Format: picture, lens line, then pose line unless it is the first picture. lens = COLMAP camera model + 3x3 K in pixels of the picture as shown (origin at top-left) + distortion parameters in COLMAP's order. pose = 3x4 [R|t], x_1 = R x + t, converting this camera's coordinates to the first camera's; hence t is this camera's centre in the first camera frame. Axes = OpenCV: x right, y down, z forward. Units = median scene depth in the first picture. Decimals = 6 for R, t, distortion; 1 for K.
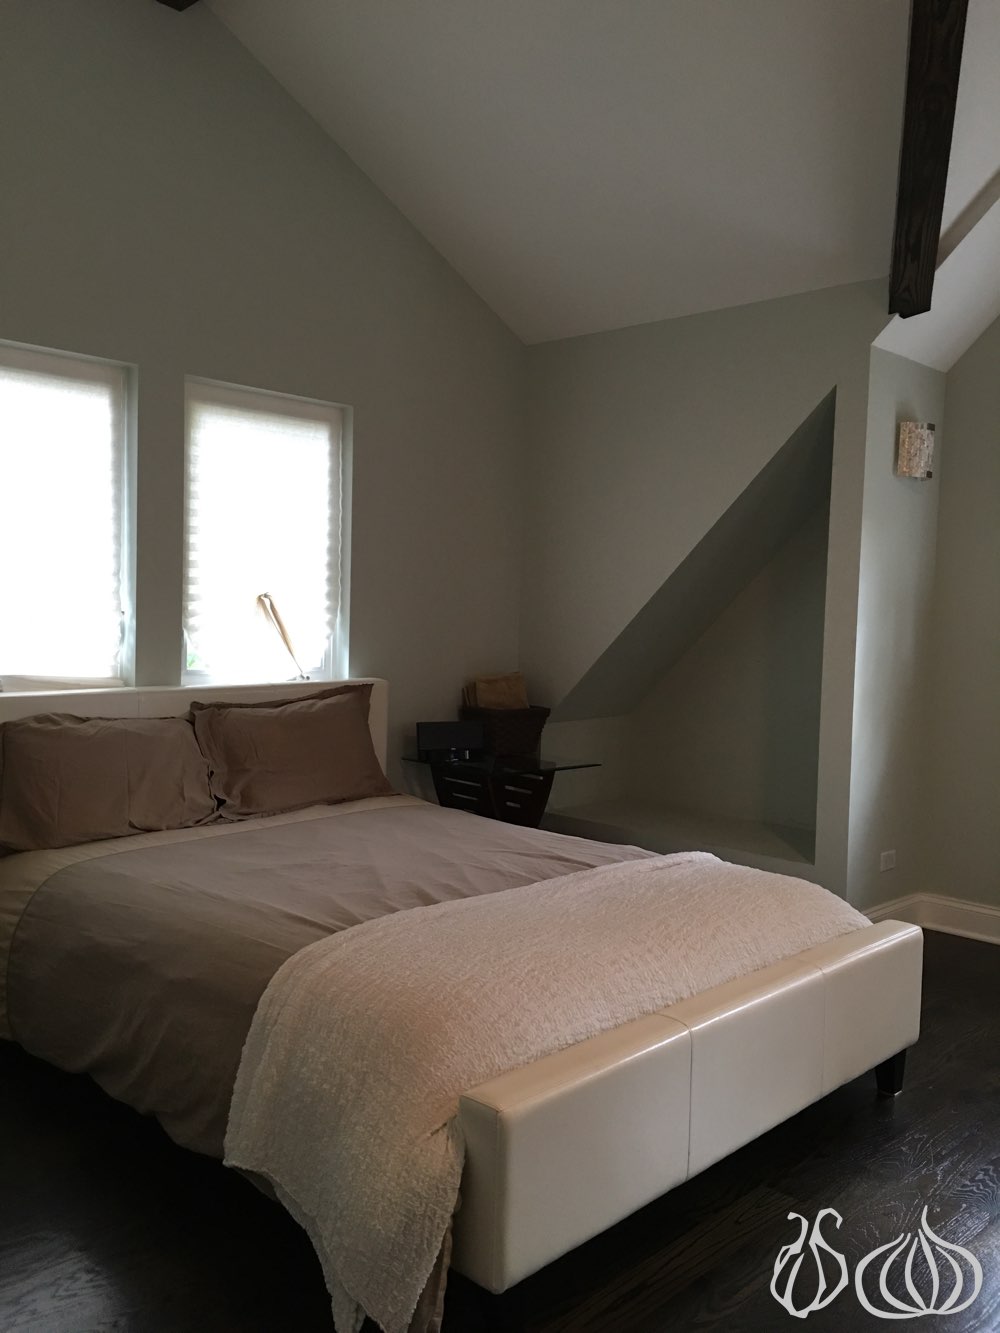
lens RADIAL K [[1138.9, 0, 498.2], [0, 1138.9, 655.7], [0, 0, 1]] dist [0.076892, -0.105672]
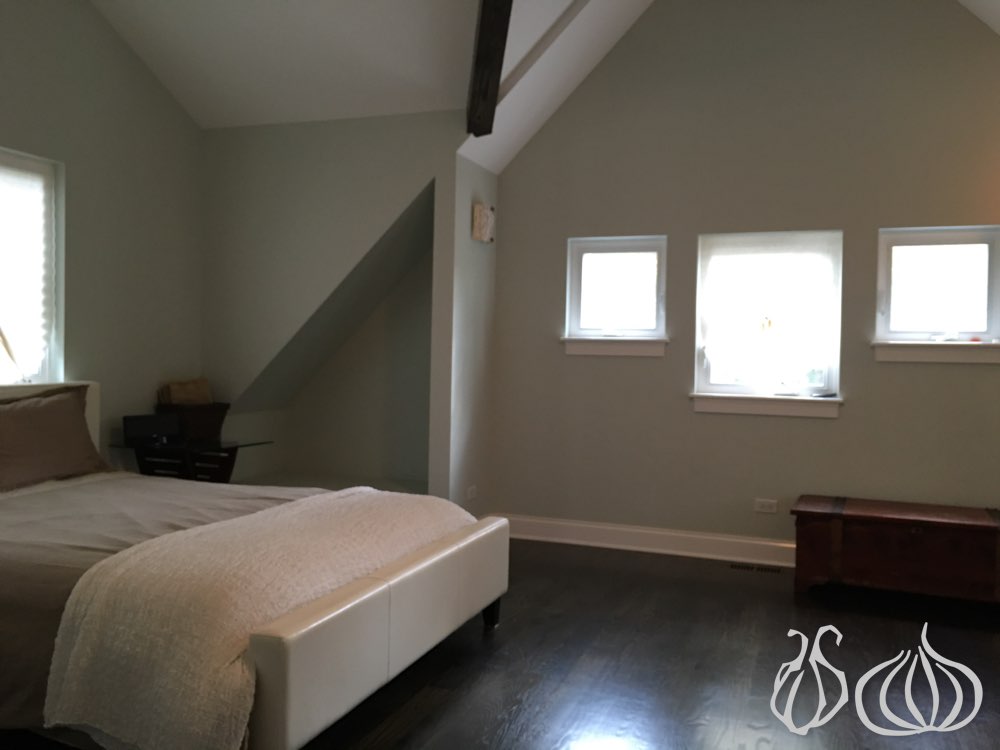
lens RADIAL K [[854.4, 0, 502.3], [0, 854.4, 373.9], [0, 0, 1]] dist [0.076892, -0.105672]
pose [[0.918018, -0.018817, 0.396091, -0.120778], [0.021836, 0.999757, -0.003114, 0.044909], [-0.395936, 0.011508, 0.918206, -0.099028]]
